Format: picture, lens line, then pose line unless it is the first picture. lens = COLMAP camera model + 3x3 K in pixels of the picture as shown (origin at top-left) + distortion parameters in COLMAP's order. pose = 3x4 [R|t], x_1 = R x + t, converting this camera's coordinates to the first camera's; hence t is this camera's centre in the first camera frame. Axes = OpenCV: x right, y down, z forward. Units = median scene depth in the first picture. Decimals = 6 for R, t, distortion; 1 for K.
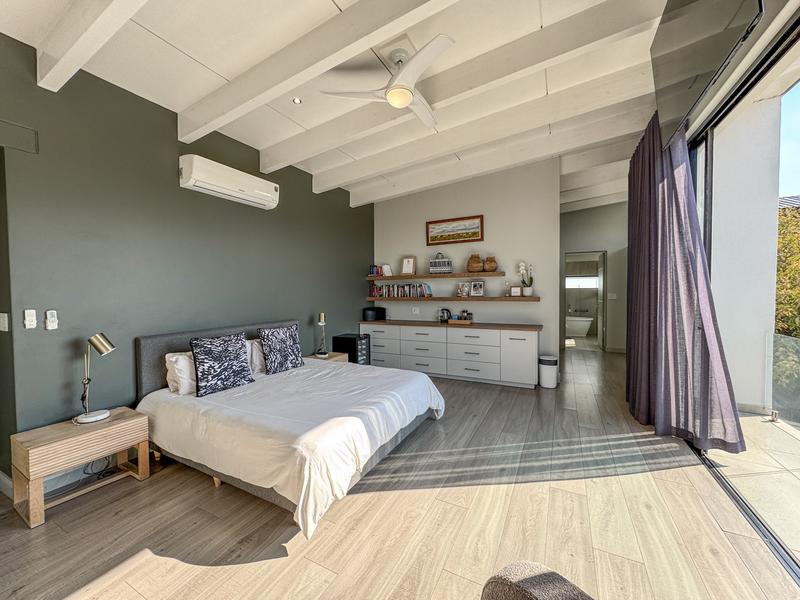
lens RADIAL K [[316.8, 0, 400.0], [0, 316.8, 300.0], [0, 0, 1]] dist [-0.000692, 0.000169]
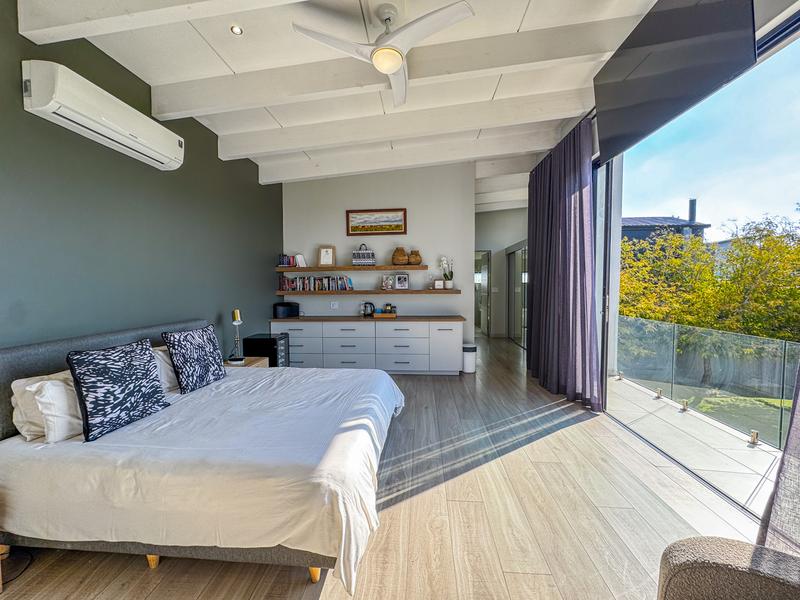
lens RADIAL K [[316.8, 0, 400.0], [0, 316.8, 300.0], [0, 0, 1]] dist [-0.000692, 0.000169]
pose [[0.919713, -0.014804, 0.392312, -0.231897], [0.009472, 0.999835, 0.015524, 0.009593], [-0.392477, -0.010561, 0.919701, 0.119516]]
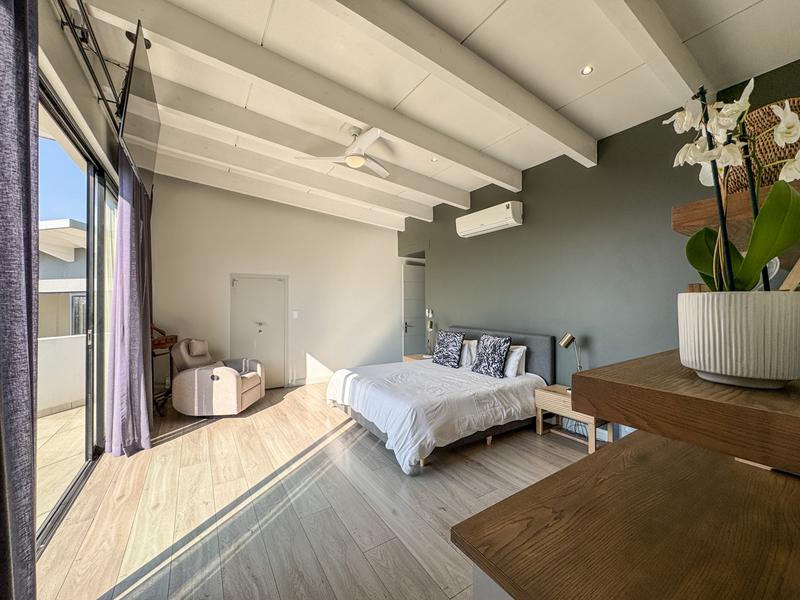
lens RADIAL K [[316.8, 0, 400.0], [0, 316.8, 300.0], [0, 0, 1]] dist [-0.000692, 0.000169]
pose [[-0.498924, 0.003114, -0.866640, 0.769160], [-0.018049, 0.999739, 0.013983, -0.050248], [0.866458, 0.022618, -0.498738, 1.325684]]
